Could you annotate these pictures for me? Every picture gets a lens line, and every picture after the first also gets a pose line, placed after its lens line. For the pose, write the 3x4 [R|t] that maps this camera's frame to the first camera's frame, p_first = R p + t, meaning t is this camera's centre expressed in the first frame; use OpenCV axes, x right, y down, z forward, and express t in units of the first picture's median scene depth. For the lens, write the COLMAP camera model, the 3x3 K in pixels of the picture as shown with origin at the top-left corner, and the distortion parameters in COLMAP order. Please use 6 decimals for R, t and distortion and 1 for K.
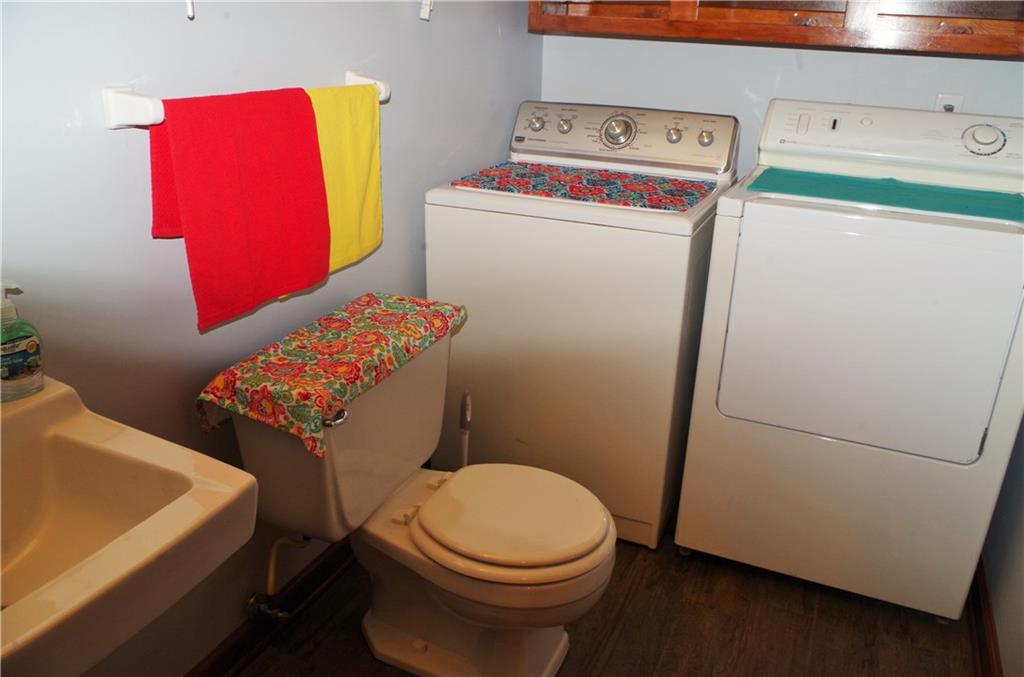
lens RADIAL K [[790.4, 0, 515.9], [0, 790.4, 337.8], [0, 0, 1]] dist [-0.094618, 0.054862]
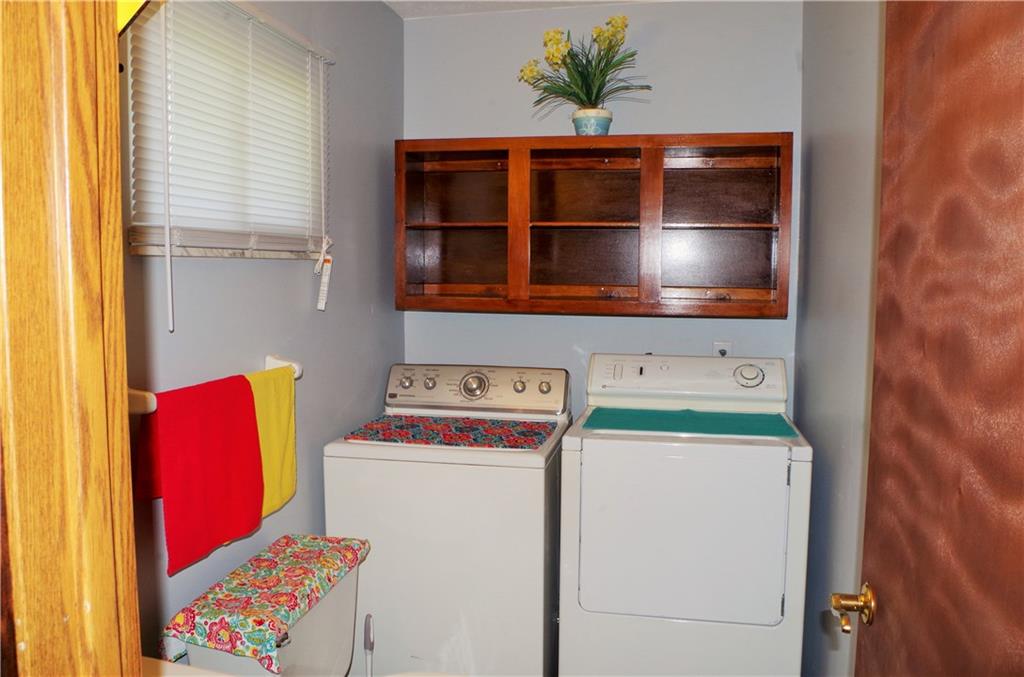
lens RADIAL K [[790.4, 0, 515.6], [0, 790.4, 338.0], [0, 0, 1]] dist [-0.094618, 0.054862]
pose [[0.976147, -0.039798, 0.213432, -0.084000], [0.099084, 0.956373, -0.274834, 0.015372], [-0.193183, 0.289426, 0.937504, -0.242363]]
